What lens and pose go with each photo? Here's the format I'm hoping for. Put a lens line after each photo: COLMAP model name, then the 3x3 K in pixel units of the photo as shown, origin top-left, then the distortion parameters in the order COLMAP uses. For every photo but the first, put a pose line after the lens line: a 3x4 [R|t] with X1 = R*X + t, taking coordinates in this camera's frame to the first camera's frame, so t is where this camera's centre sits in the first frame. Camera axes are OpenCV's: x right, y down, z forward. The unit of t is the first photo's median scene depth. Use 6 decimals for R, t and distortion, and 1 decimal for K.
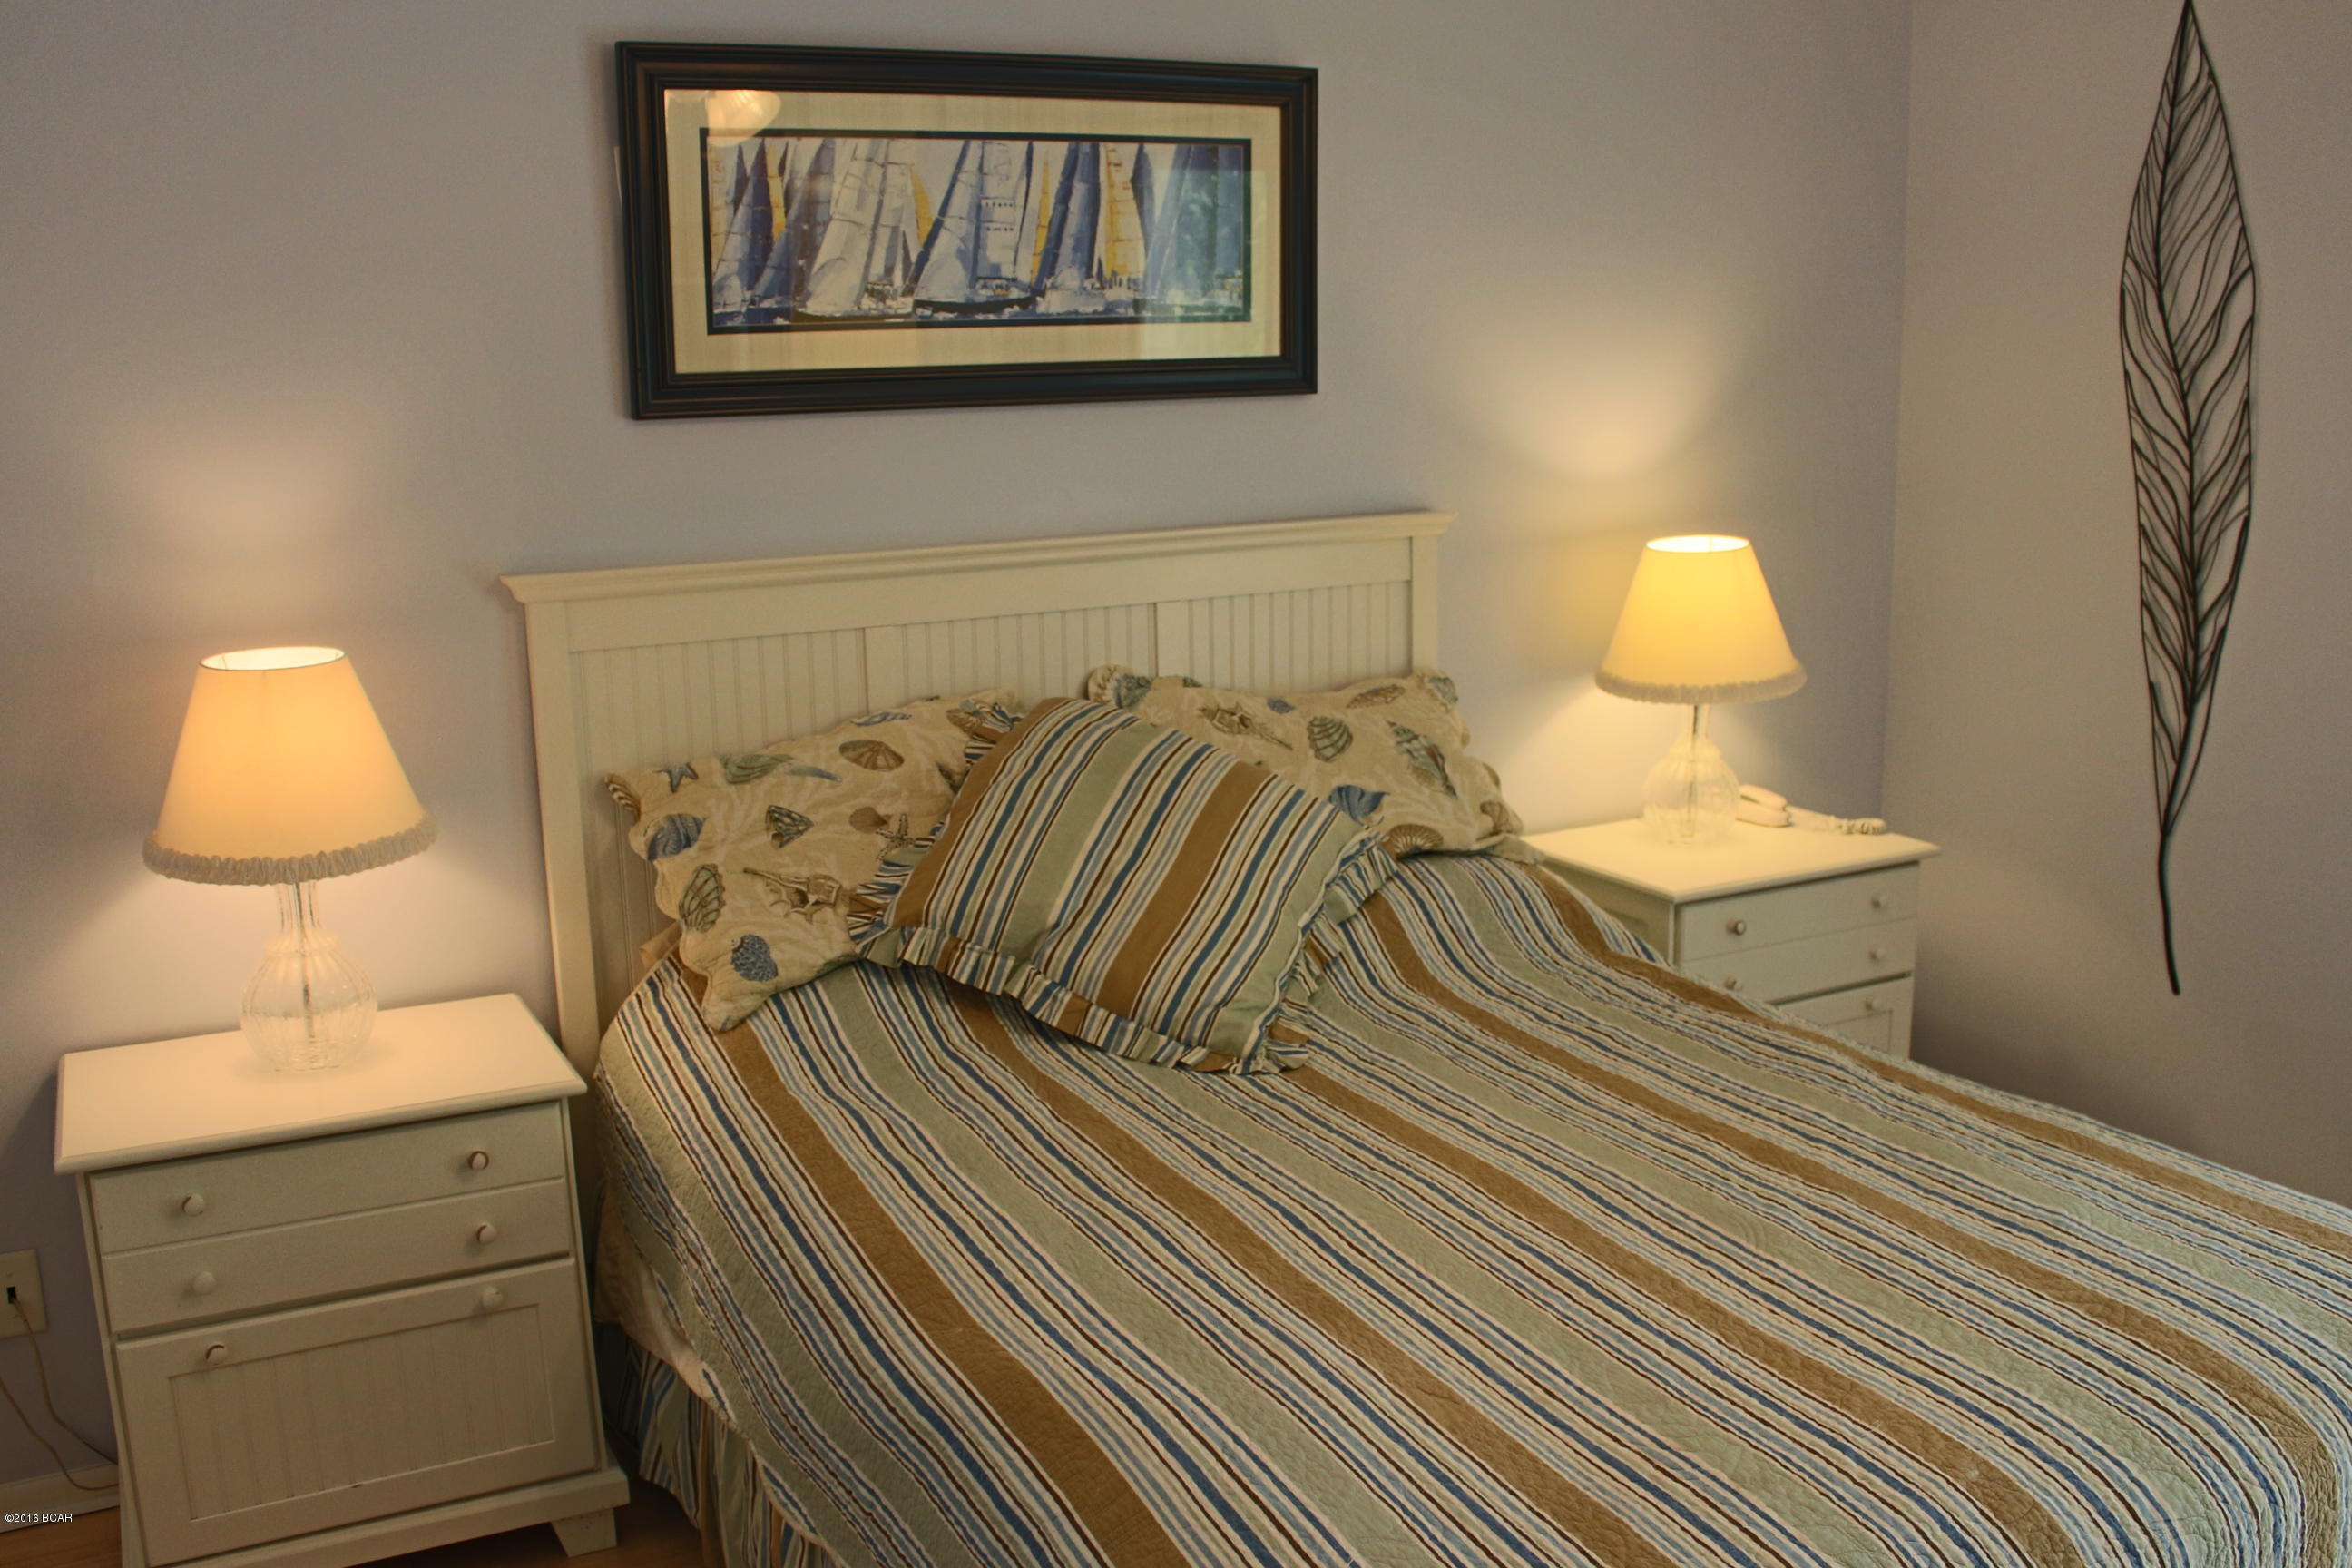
lens RADIAL K [[2166.8, 0, 1168.5], [0, 2166.8, 773.5], [0, 0, 1]] dist [-0.155238, 0.125684]
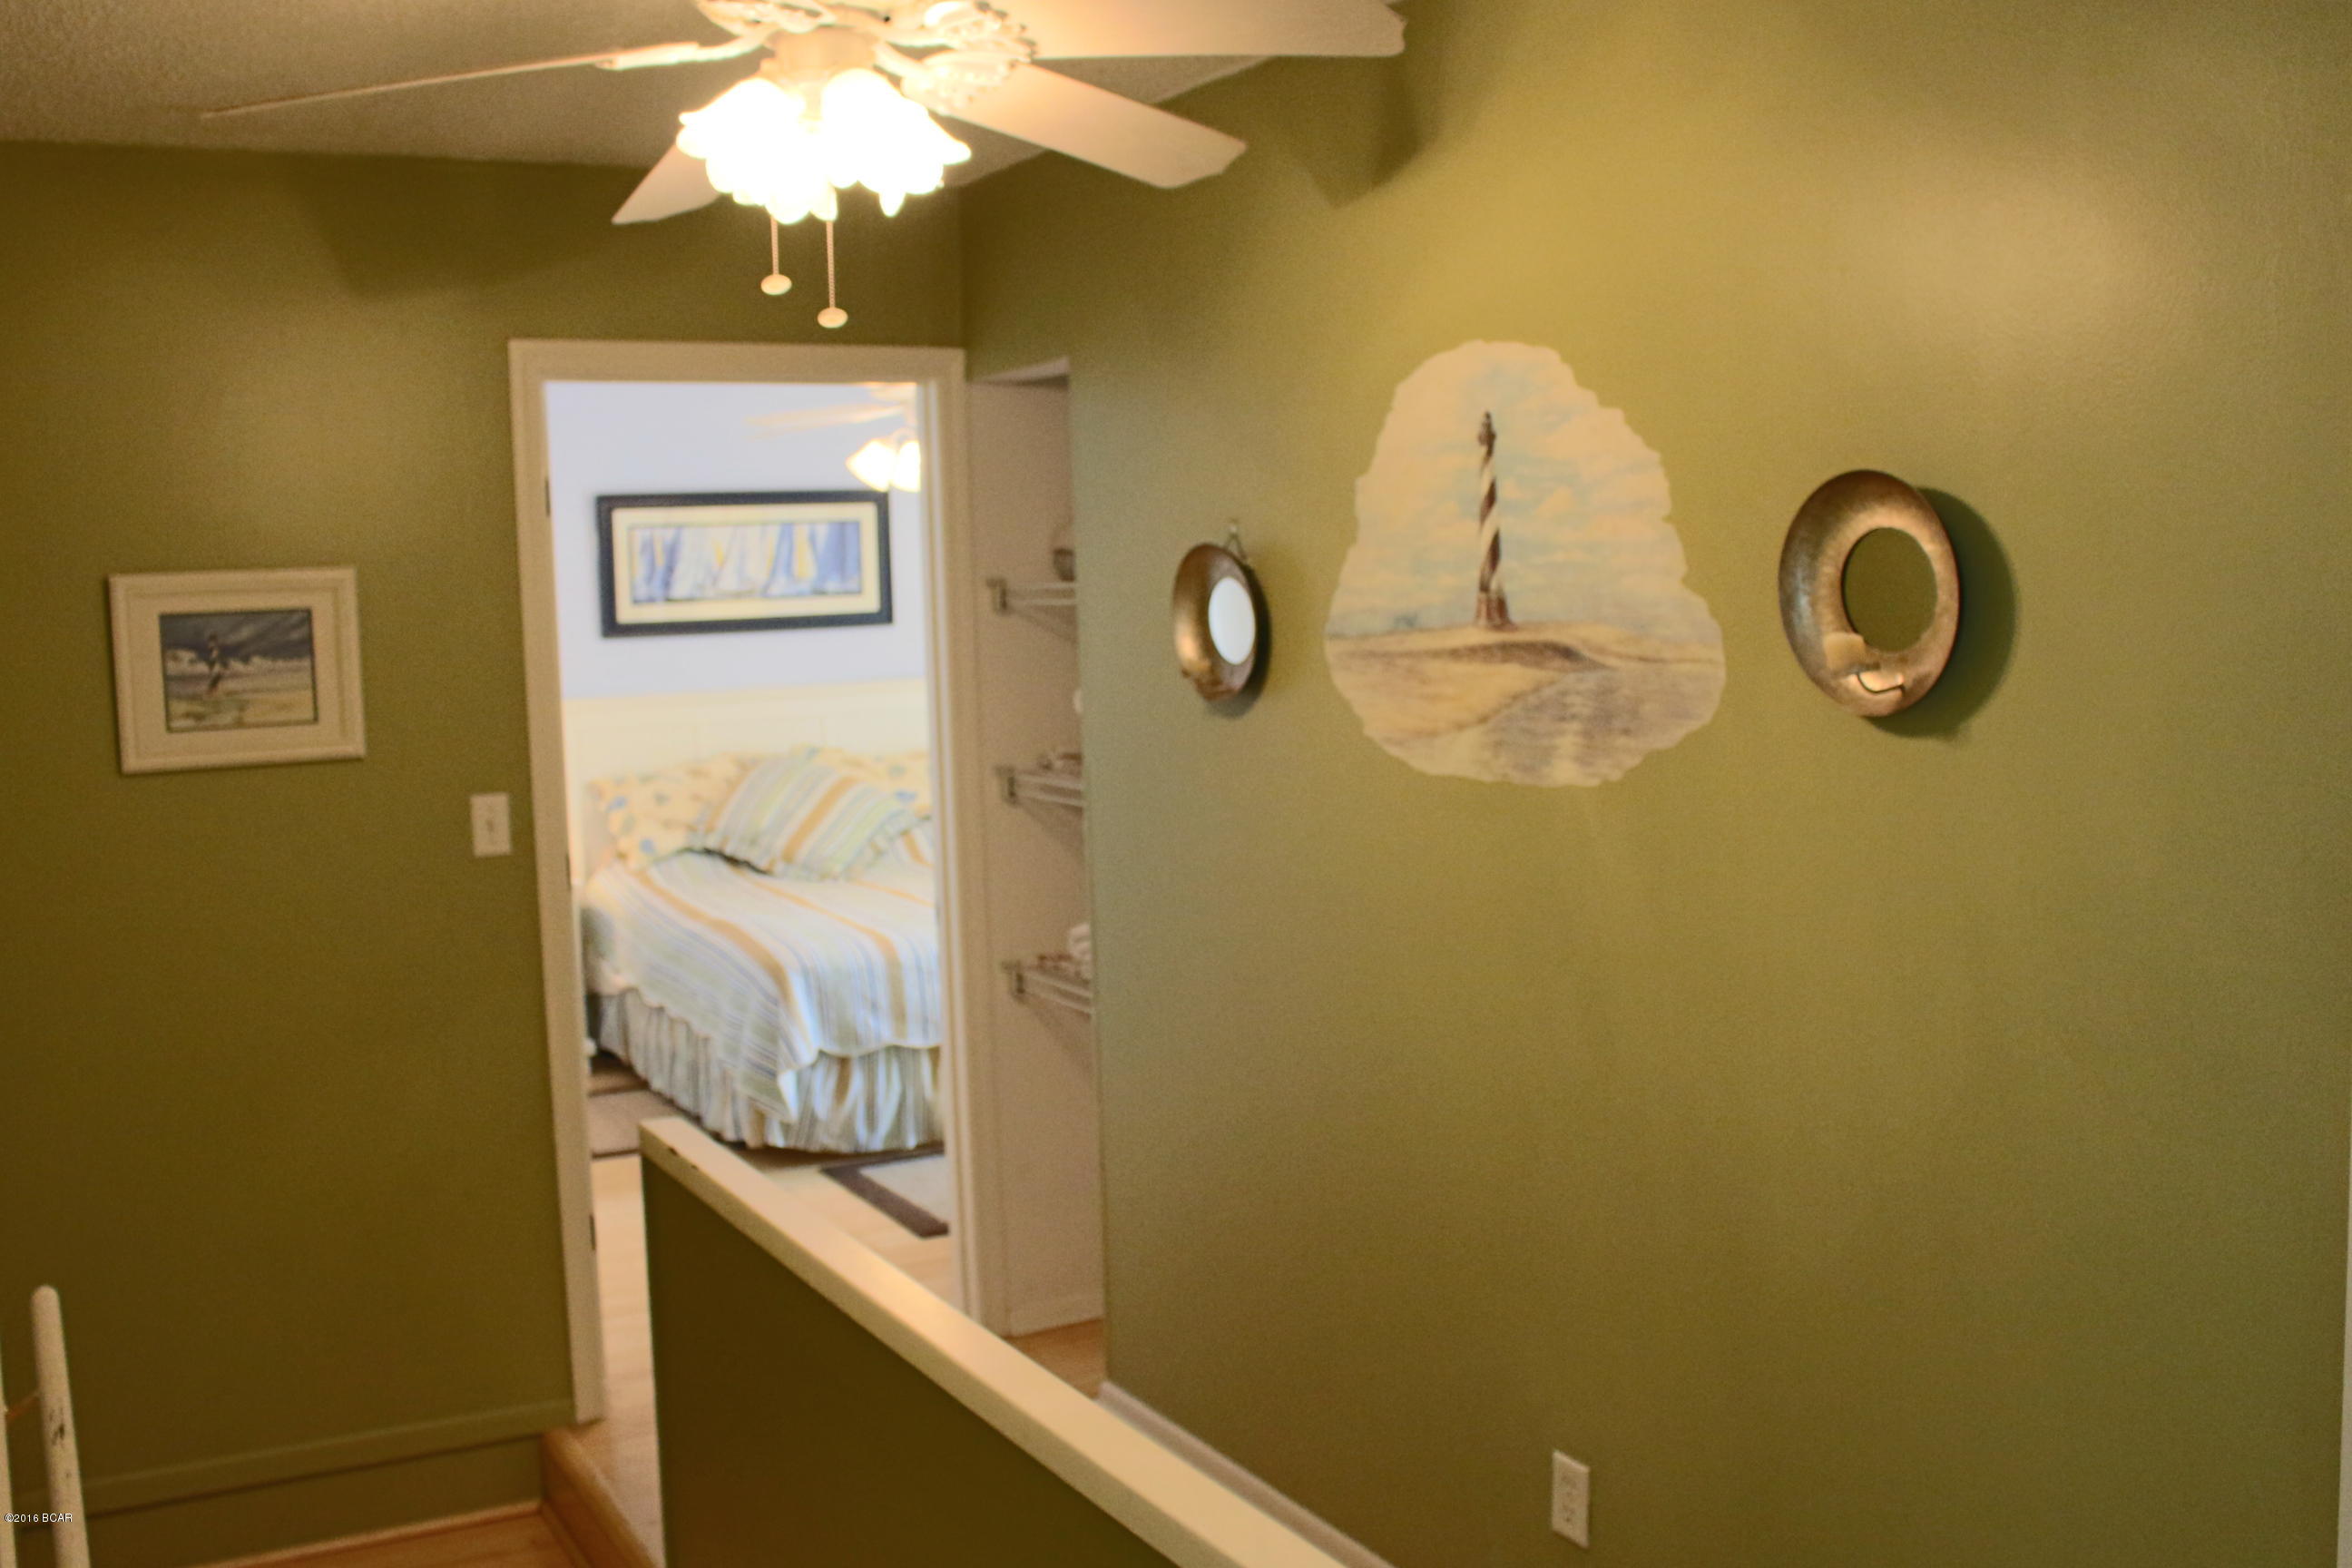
lens RADIAL K [[2166.8, 0, 1168.5], [0, 2166.8, 773.5], [0, 0, 1]] dist [-0.155238, 0.125684]
pose [[0.999419, -0.016952, 0.029578, 0.321706], [0.020040, 0.994011, -0.107431, 0.261112], [-0.027580, 0.107961, 0.993772, -1.430254]]
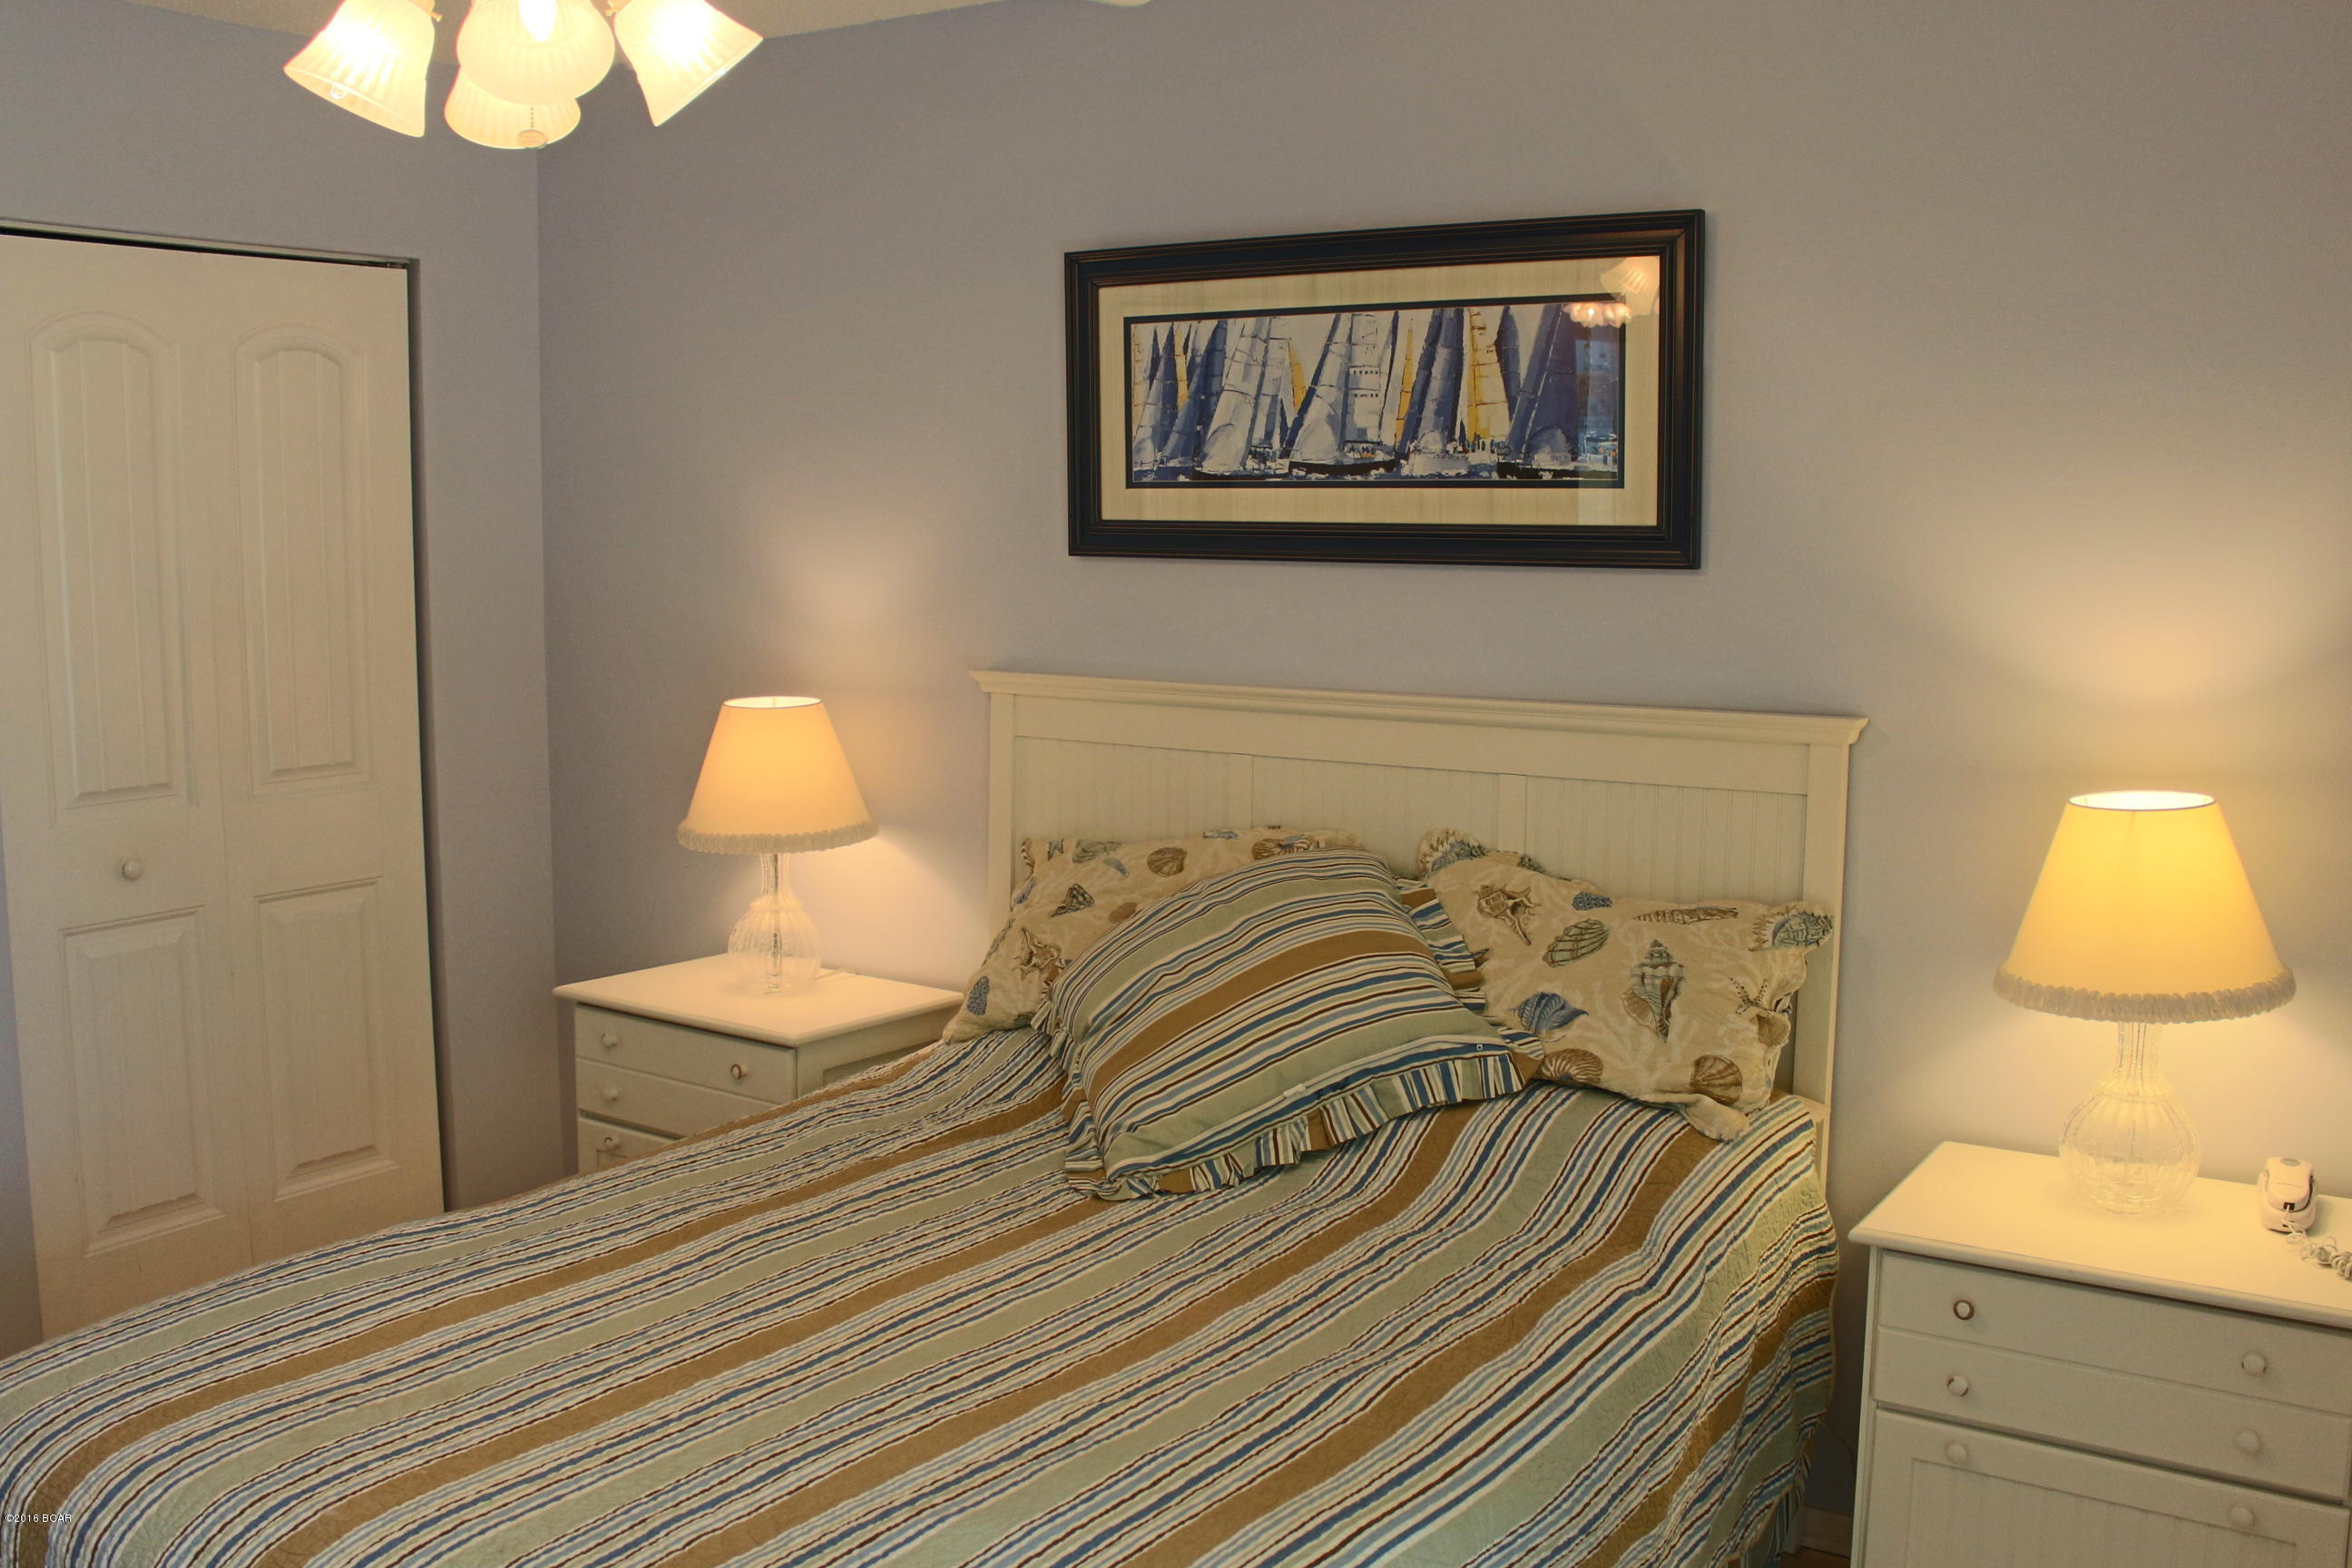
lens RADIAL K [[2166.8, 0, 1168.5], [0, 2166.8, 773.5], [0, 0, 1]] dist [-0.155238, 0.125684]
pose [[0.491322, 0.130679, -0.861119, 0.817029], [-0.181745, 0.982298, 0.045372, -0.103348], [0.851805, 0.134212, 0.506375, 0.412744]]
